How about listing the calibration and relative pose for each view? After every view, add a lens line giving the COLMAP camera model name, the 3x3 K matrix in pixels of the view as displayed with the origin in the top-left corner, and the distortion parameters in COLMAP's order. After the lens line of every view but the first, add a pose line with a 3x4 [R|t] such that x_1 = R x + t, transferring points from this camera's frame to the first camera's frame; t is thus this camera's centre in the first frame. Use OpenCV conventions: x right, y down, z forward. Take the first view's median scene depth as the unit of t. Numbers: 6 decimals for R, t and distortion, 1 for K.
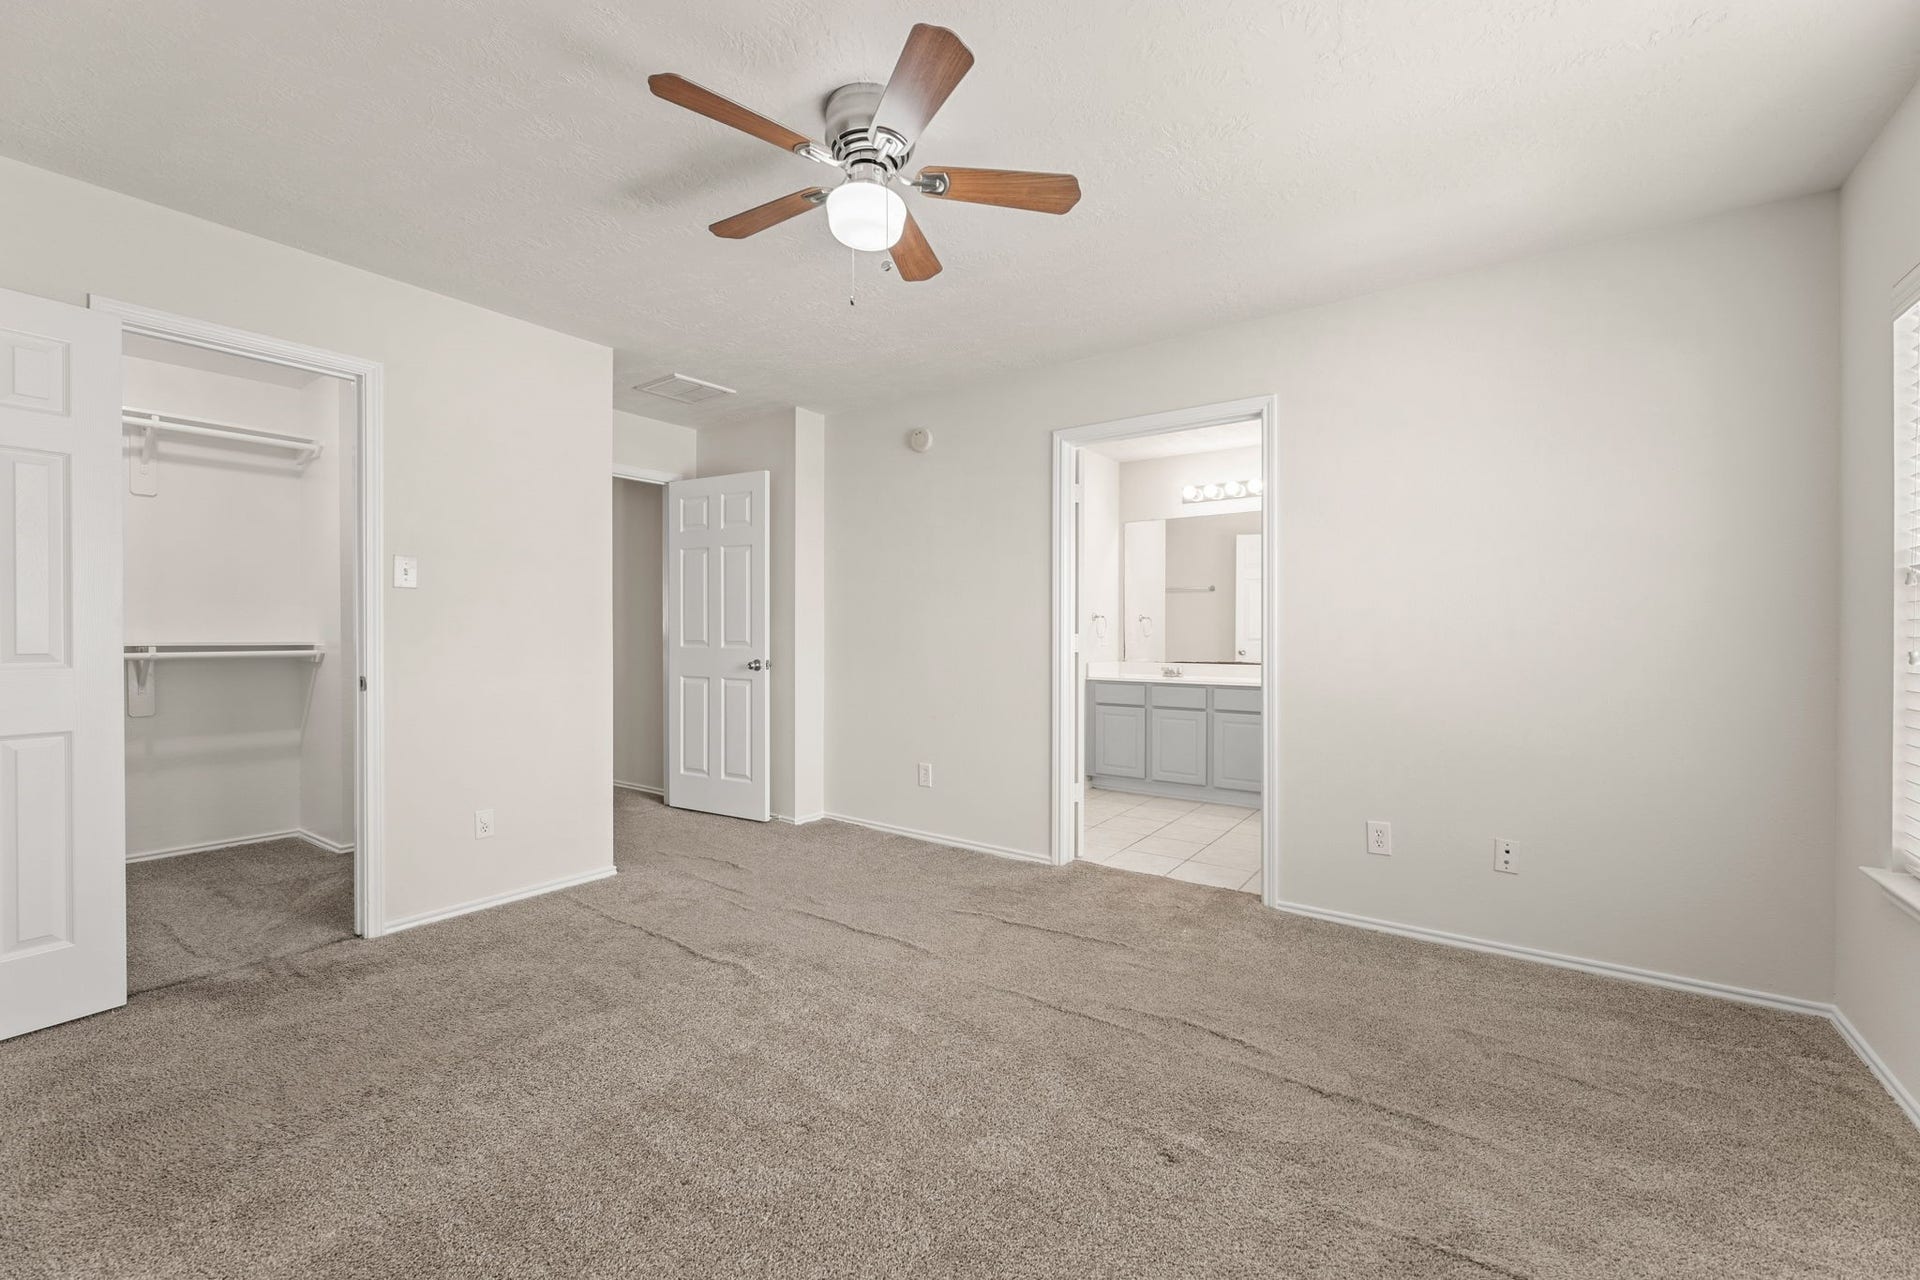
lens RADIAL K [[775.3, 0, 961.6], [0, 775.3, 652.3], [0, 0, 1]] dist [-0.000427, -0.000204]
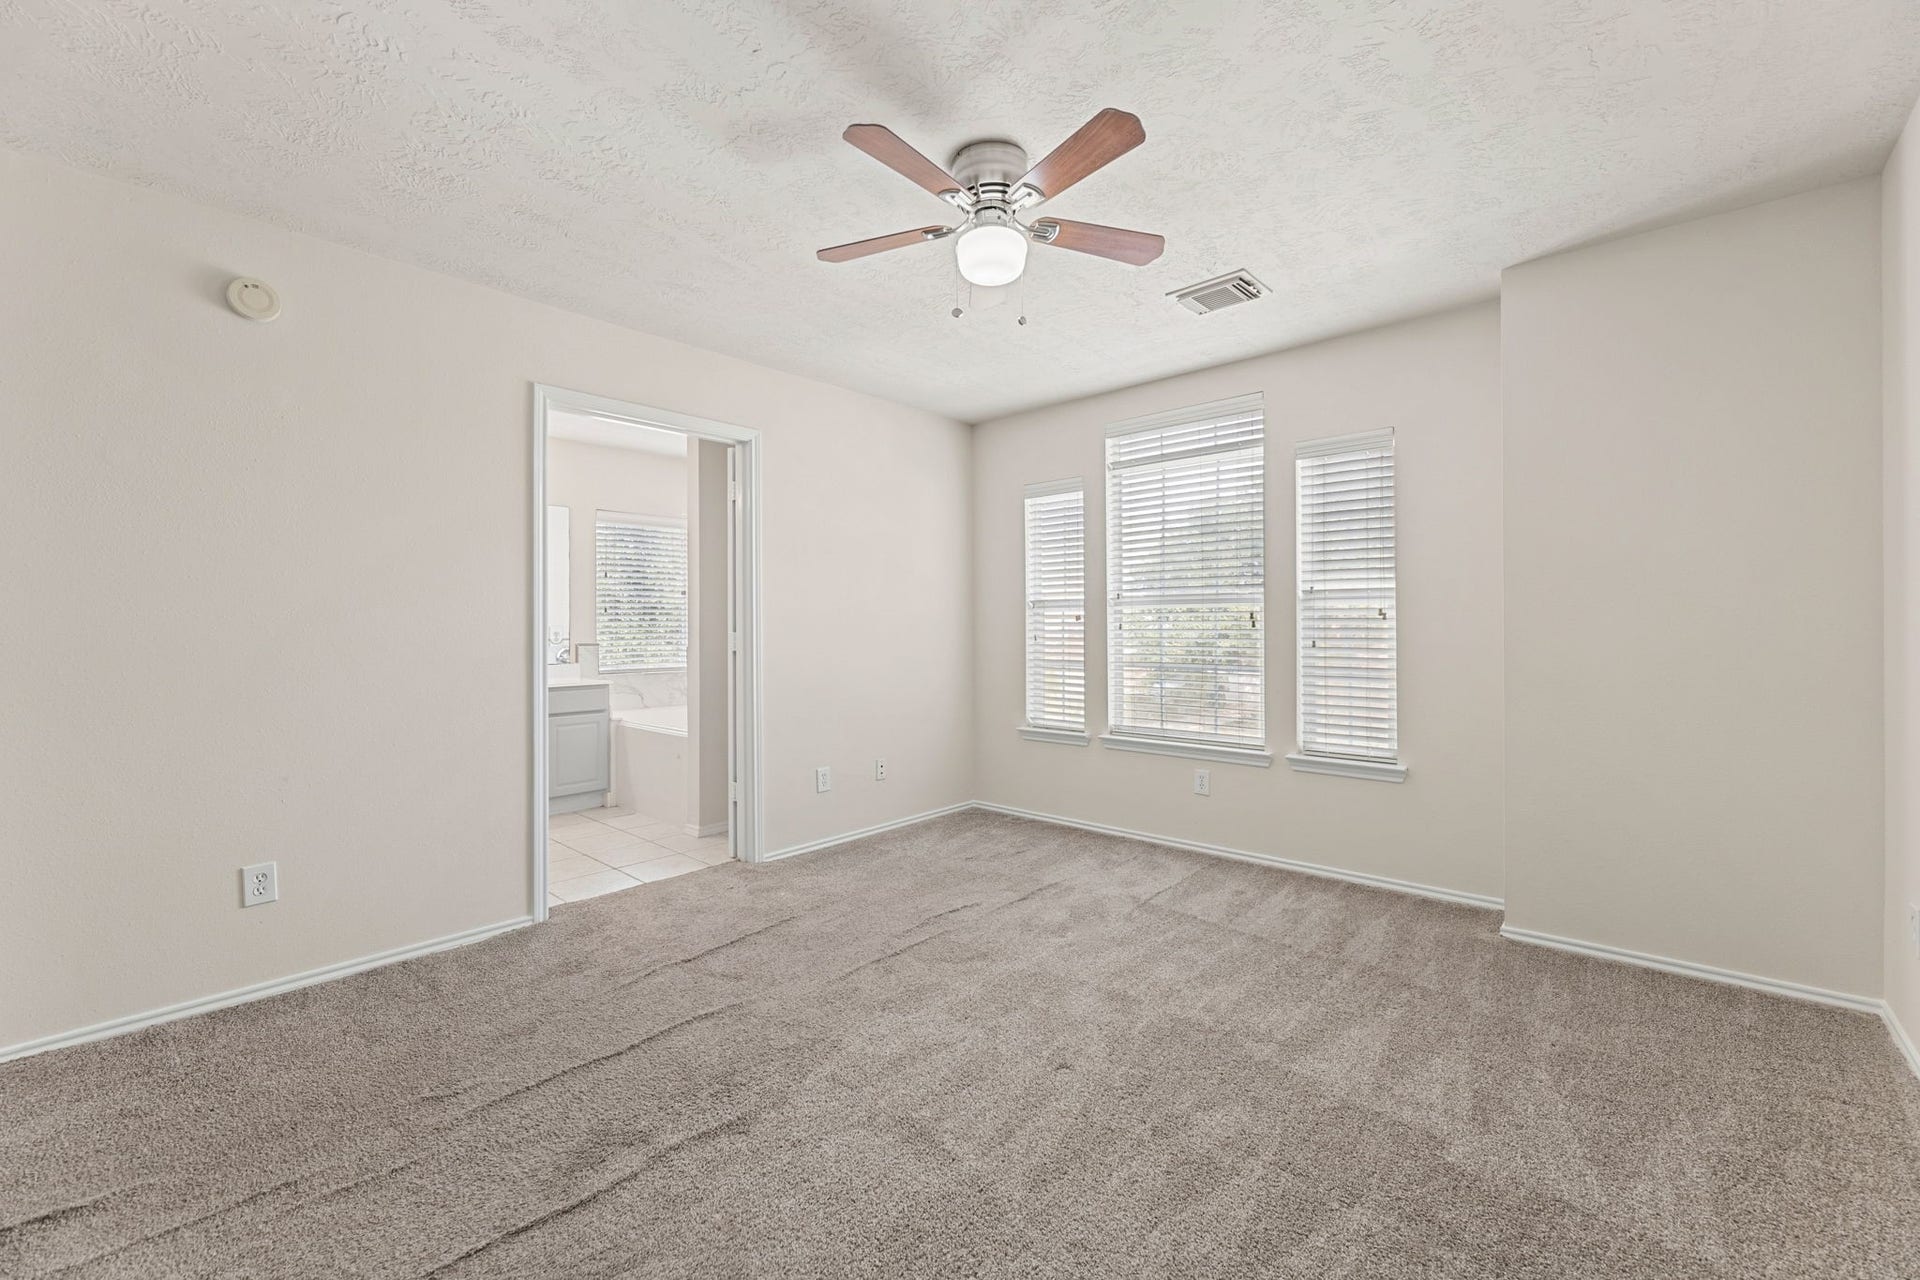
lens RADIAL K [[775.3, 0, 956.8], [0, 775.3, 638.3], [0, 0, 1]] dist [-0.000427, -0.000204]
pose [[0.118963, -0.013707, 0.992804, -0.839280], [0.035158, 0.999336, 0.009584, -0.015370], [-0.992276, 0.033764, 0.119366, 0.630513]]
